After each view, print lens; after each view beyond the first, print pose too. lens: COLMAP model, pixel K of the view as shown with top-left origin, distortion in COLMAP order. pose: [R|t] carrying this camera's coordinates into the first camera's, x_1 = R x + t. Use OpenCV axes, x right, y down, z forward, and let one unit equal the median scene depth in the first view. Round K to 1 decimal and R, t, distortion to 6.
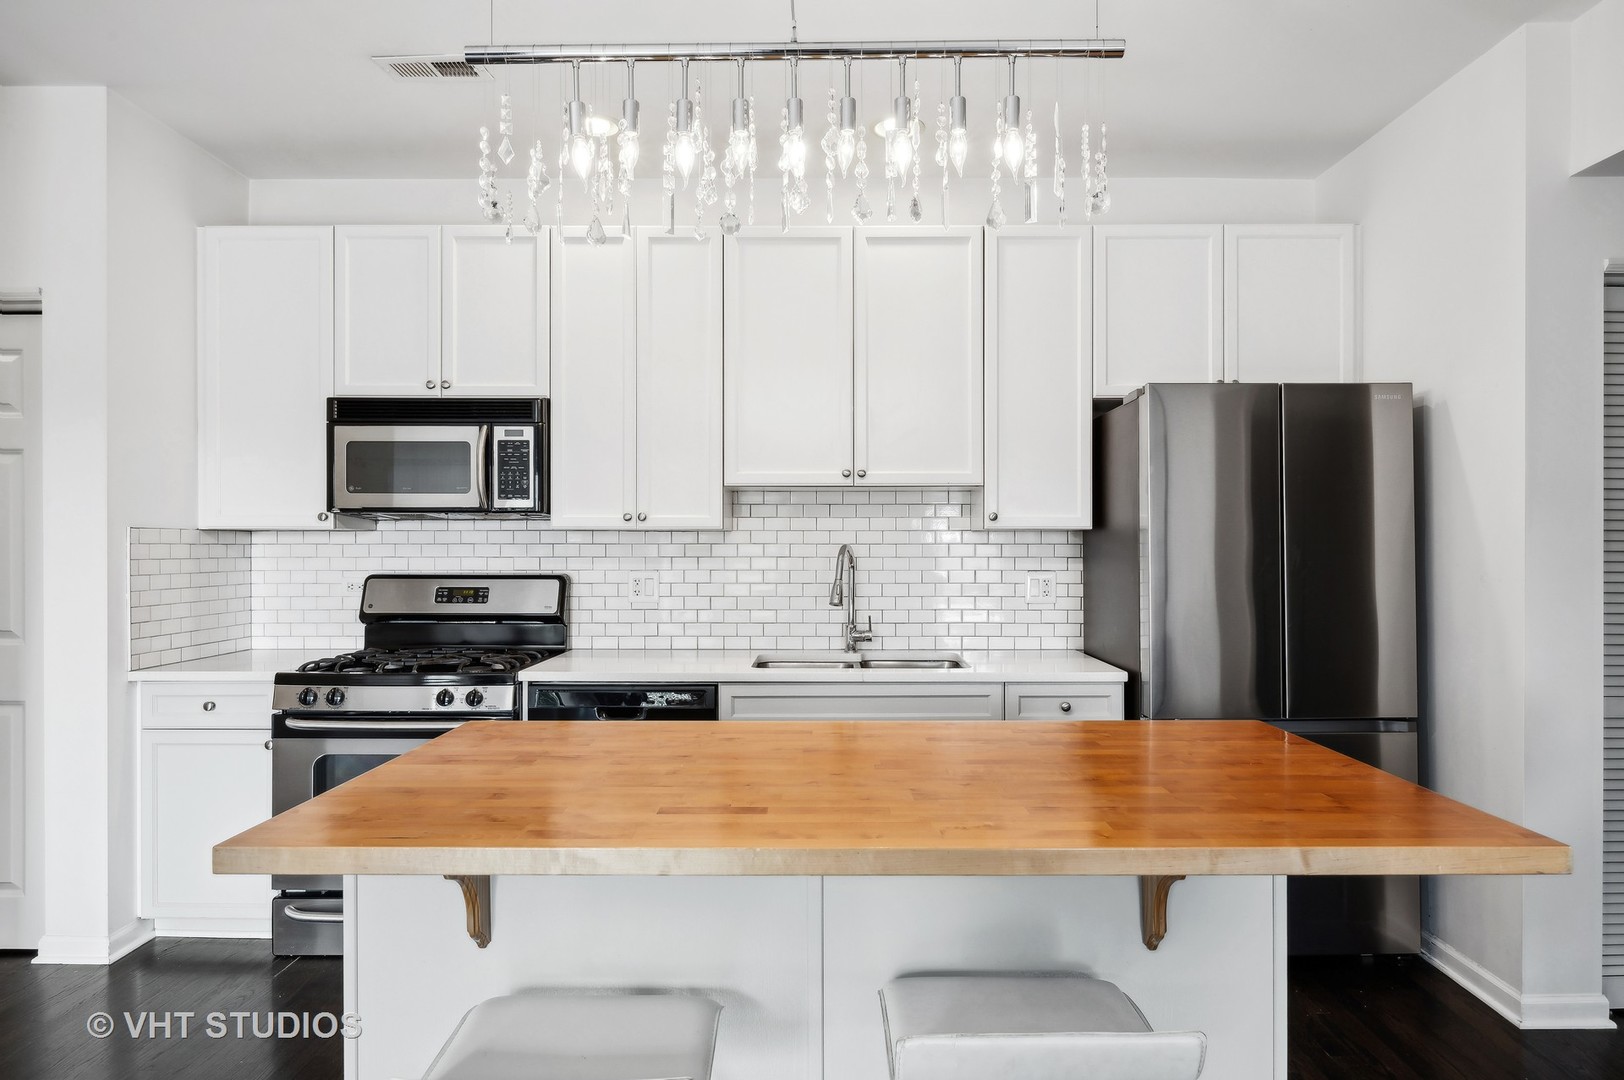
lens RADIAL K [[935.5, 0, 812.1], [0, 935.5, 541.7], [0, 0, 1]] dist [0.002275, 0.001086]
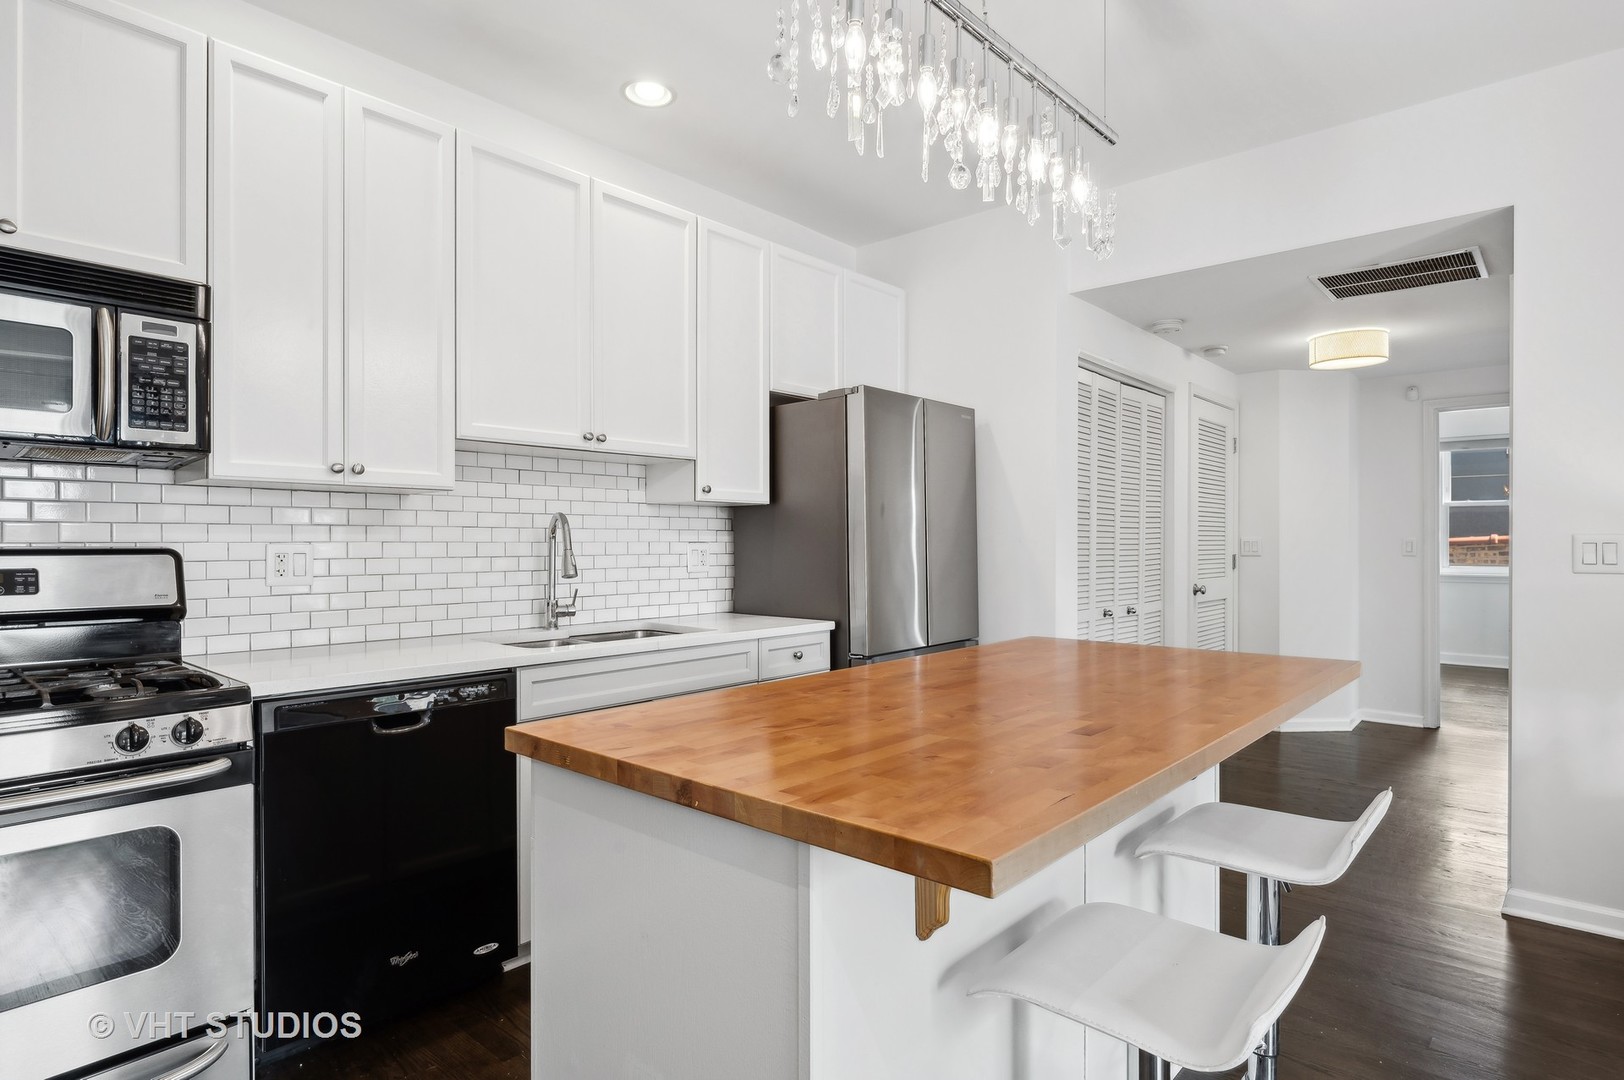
lens RADIAL K [[867.6, 0, 812.2], [0, 867.6, 539.2], [0, 0, 1]] dist [-0.006473, -0.000290]
pose [[0.657587, 0.002183, 0.753375, -0.462127], [-0.001278, 0.999998, -0.001781, 0.031144], [-0.753377, 0.000208, 0.657589, 0.249526]]
